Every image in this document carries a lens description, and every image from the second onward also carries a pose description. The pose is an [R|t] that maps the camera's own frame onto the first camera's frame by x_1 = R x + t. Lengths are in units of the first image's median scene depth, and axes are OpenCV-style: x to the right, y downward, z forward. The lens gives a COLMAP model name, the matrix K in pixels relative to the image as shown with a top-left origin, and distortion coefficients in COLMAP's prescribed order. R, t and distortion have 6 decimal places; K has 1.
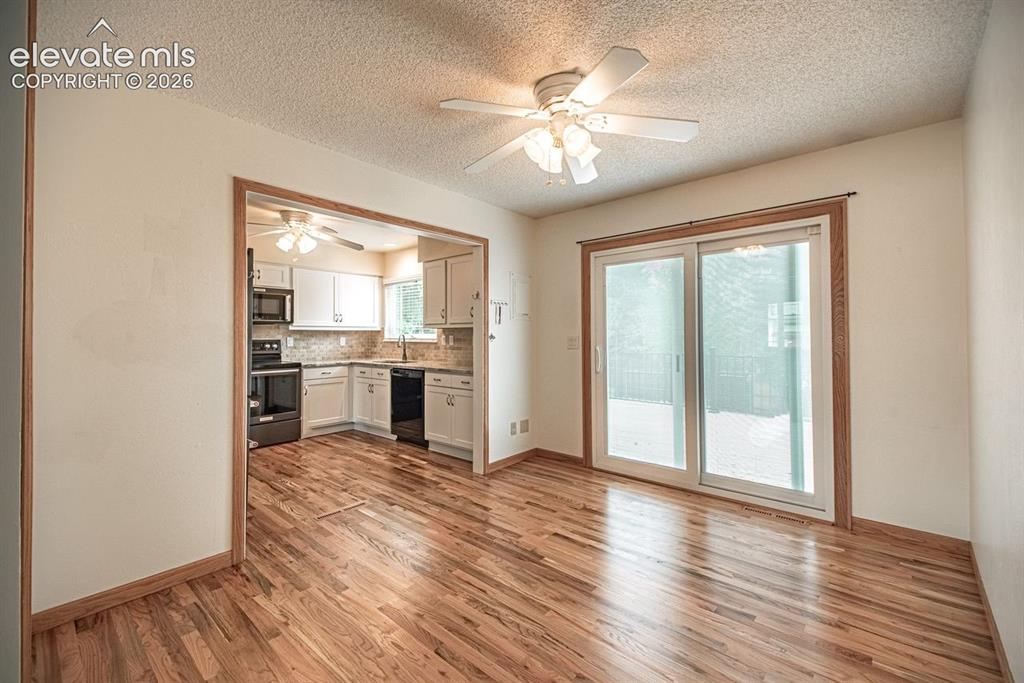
lens RADIAL K [[426.6, 0, 514.7], [0, 426.6, 327.7], [0, 0, 1]] dist [0.040575, -0.019168]
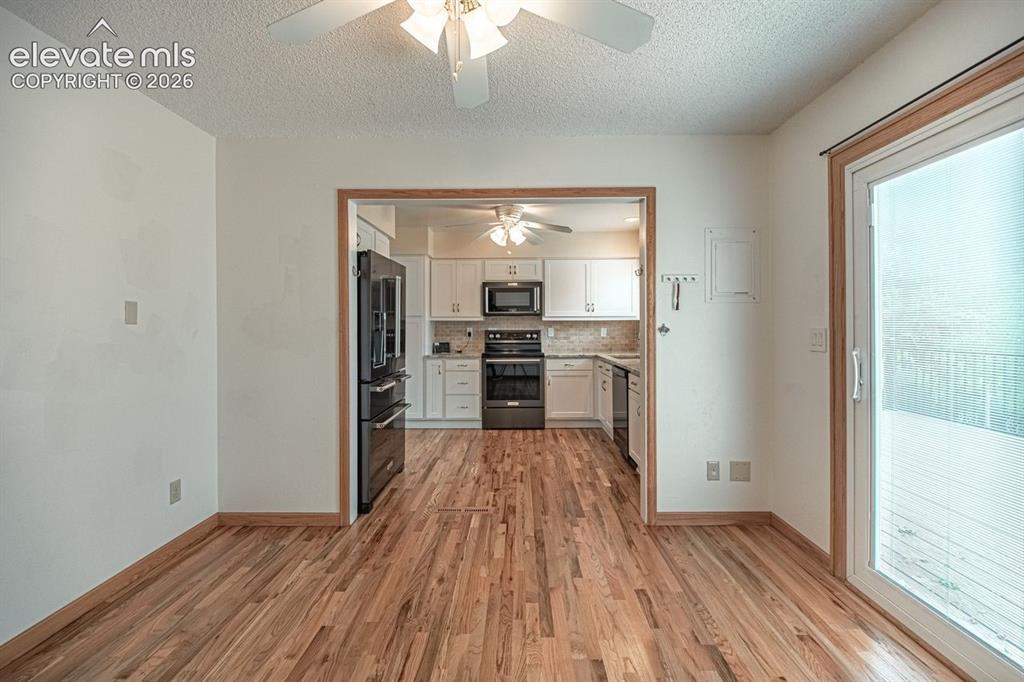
lens RADIAL K [[443.8, 0, 516.1], [0, 443.8, 326.3], [0, 0, 1]] dist [0.018661, -0.024178]
pose [[0.648806, 0.000576, -0.760954, 0.301529], [0.016572, 0.999752, 0.014886, 0.001921], [0.760773, -0.022268, 0.648636, 0.322694]]
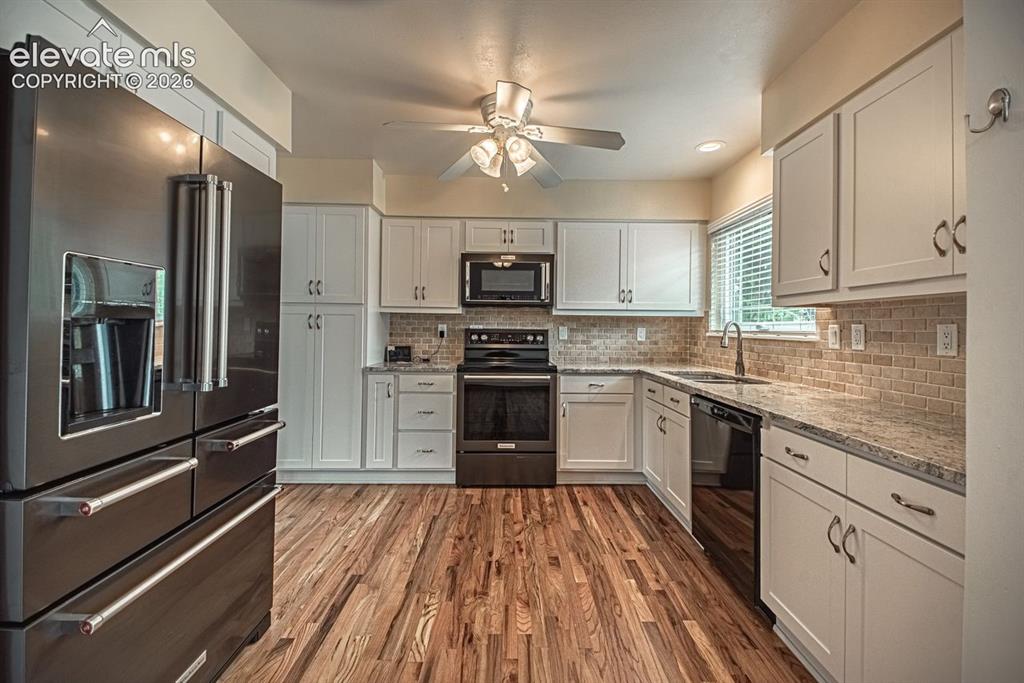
lens RADIAL K [[426.6, 0, 514.7], [0, 426.6, 327.7], [0, 0, 1]] dist [0.040575, -0.019168]
pose [[0.665969, 0.010006, -0.745913, -0.077982], [0.001102, 0.999896, 0.014397, 0.018486], [0.745979, -0.010410, 0.665888, 0.627663]]
